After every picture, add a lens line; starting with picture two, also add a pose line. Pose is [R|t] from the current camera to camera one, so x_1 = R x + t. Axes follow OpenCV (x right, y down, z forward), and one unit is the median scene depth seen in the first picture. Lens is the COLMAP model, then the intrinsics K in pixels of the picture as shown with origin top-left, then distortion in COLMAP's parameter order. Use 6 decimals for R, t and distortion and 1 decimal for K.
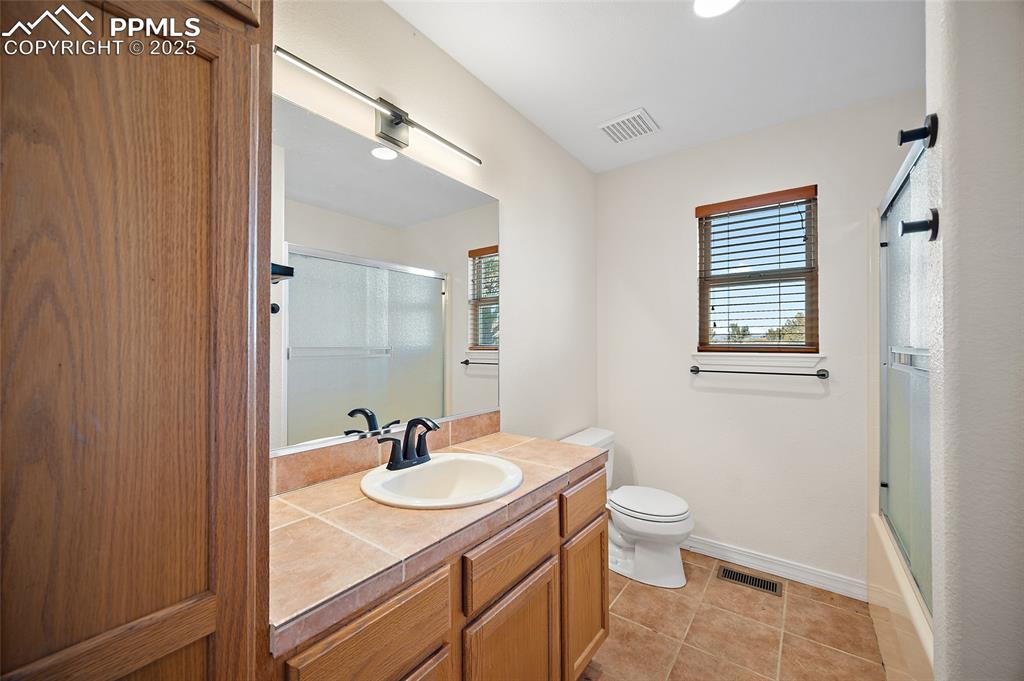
lens RADIAL K [[404.6, 0, 509.7], [0, 404.6, 343.2], [0, 0, 1]] dist [-0.001401, -0.000127]
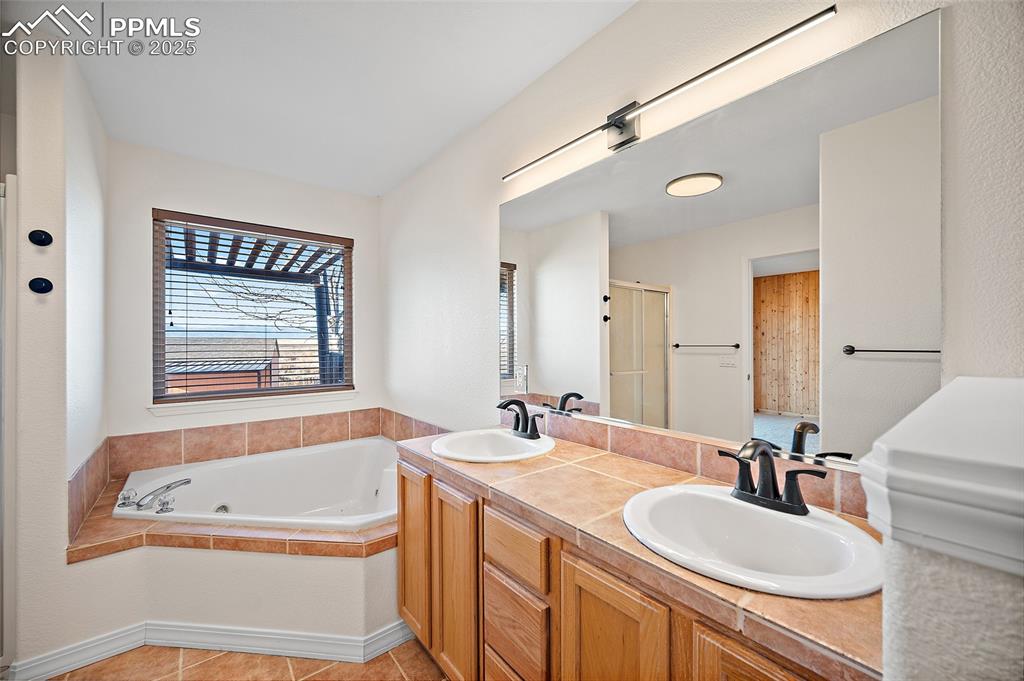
lens RADIAL K [[404.6, 0, 509.7], [0, 404.6, 343.2], [0, 0, 1]] dist [-0.001401, -0.000127]
pose [[-0.259881, -0.000906, -0.965640, 0.763102], [0.007360, 0.999969, -0.002919, 0.008759], [0.965613, -0.007866, -0.259866, 0.959408]]
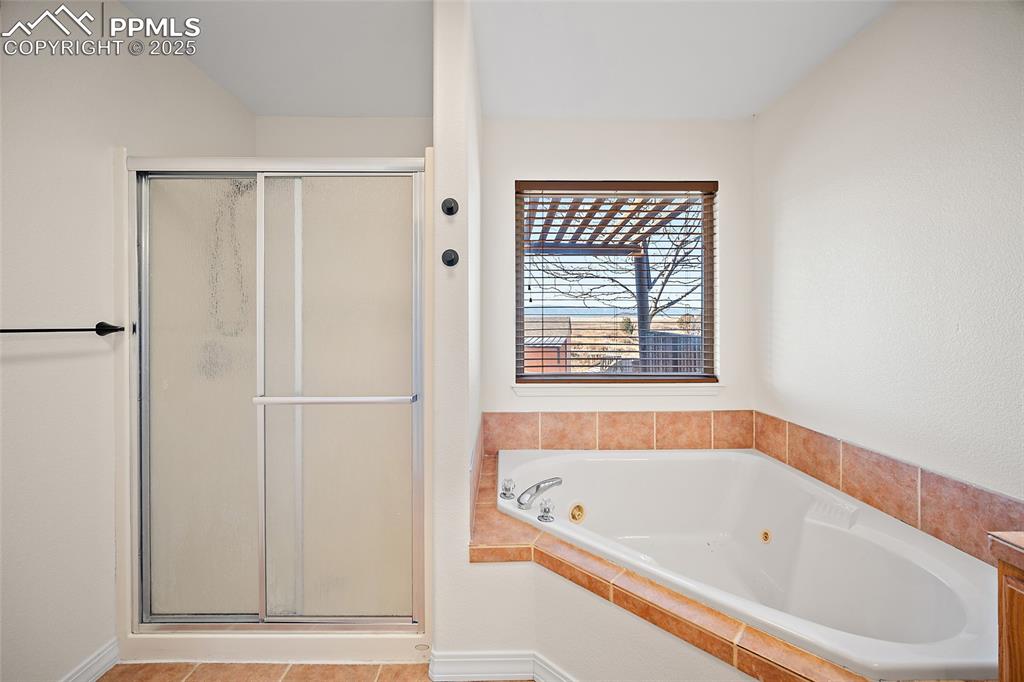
lens RADIAL K [[409.1, 0, 500.9], [0, 409.1, 322.3], [0, 0, 1]] dist [0.001058, 0.000078]
pose [[-0.800484, -0.000266, -0.599354, 0.568259], [0.002735, 0.999988, -0.004096, 0.008208], [0.599347, -0.004918, -0.800474, 0.391073]]
